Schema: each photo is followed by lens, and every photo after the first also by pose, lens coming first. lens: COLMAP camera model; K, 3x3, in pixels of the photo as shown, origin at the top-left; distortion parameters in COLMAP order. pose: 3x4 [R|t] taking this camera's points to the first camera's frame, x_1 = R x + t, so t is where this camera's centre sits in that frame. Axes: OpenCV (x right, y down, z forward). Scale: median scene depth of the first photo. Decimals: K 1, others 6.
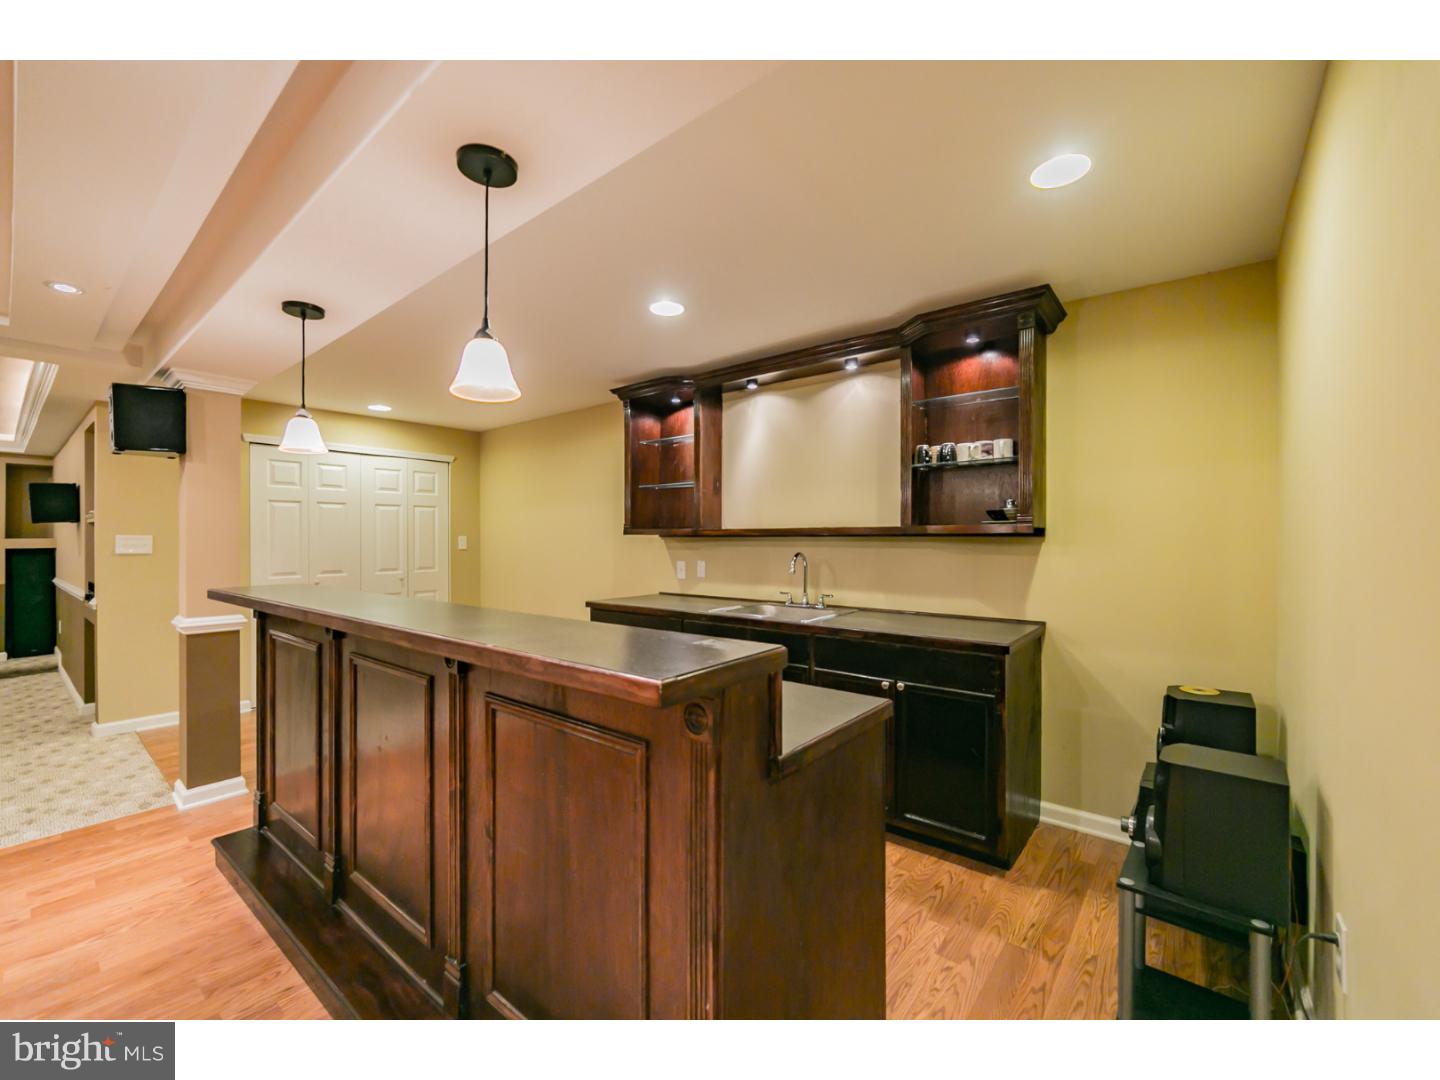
lens RADIAL K [[581.1, 0, 733.2], [0, 581.1, 537.4], [0, 0, 1]] dist [-0.009435, 0.001406]
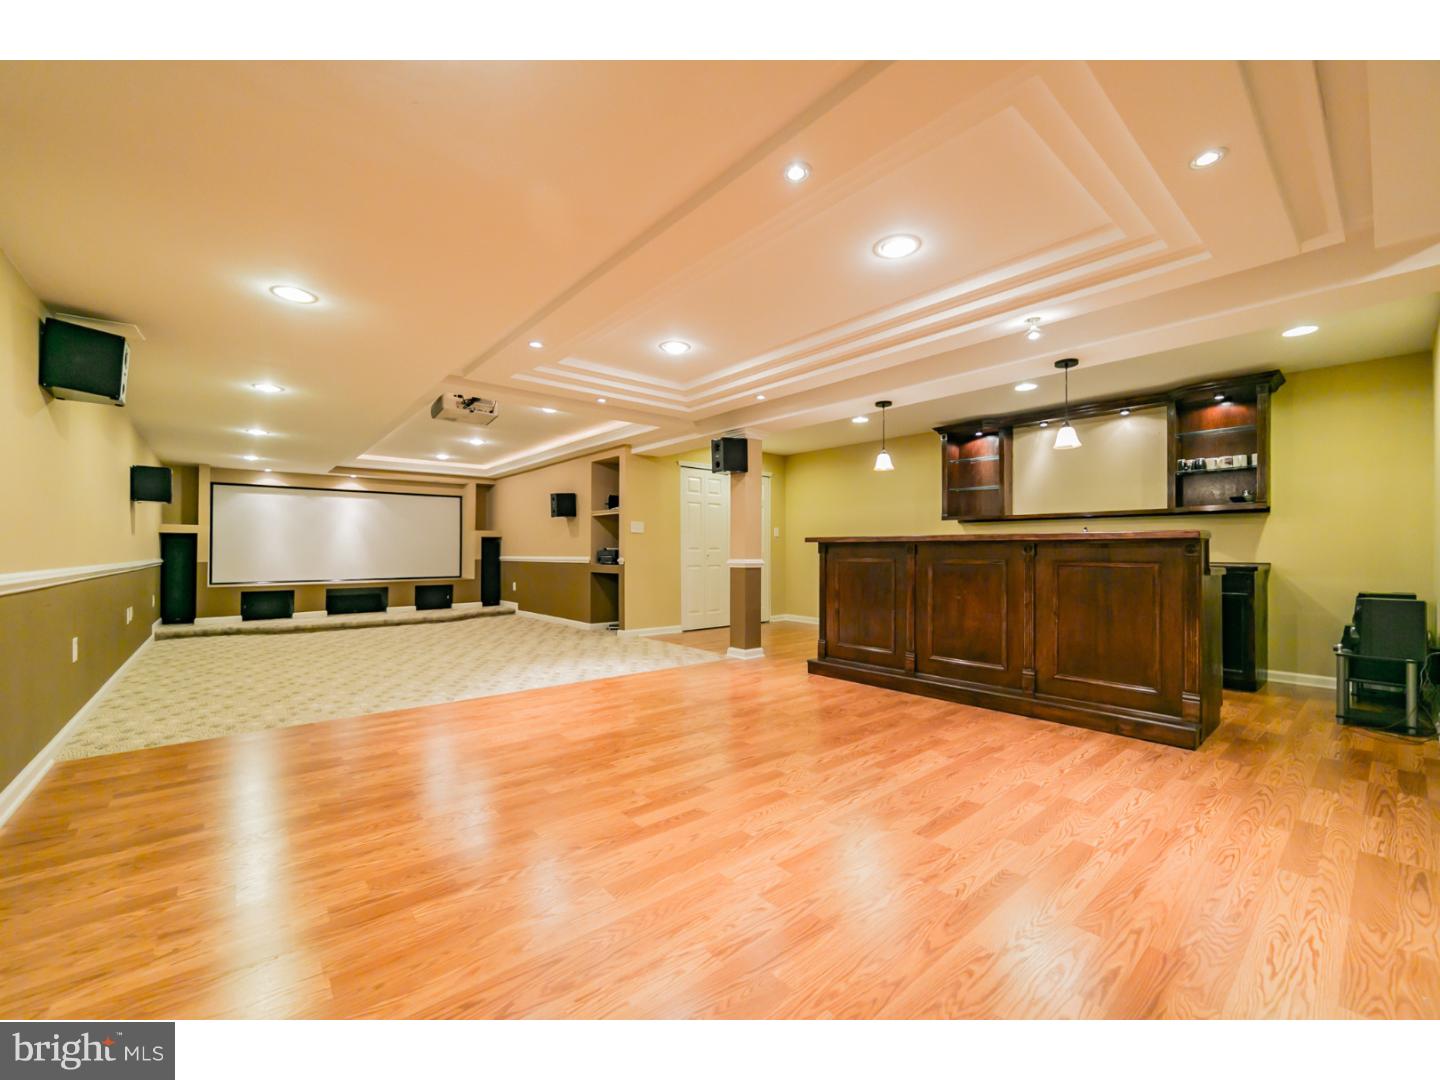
lens RADIAL K [[581.1, 0, 708.4], [0, 581.1, 547.2], [0, 0, 1]] dist [-0.009435, 0.001406]
pose [[0.983244, 0.005732, -0.182203, -0.718237], [-0.008087, 0.999893, -0.012188, 0.125702], [0.182114, 0.013457, 0.983185, -0.890801]]
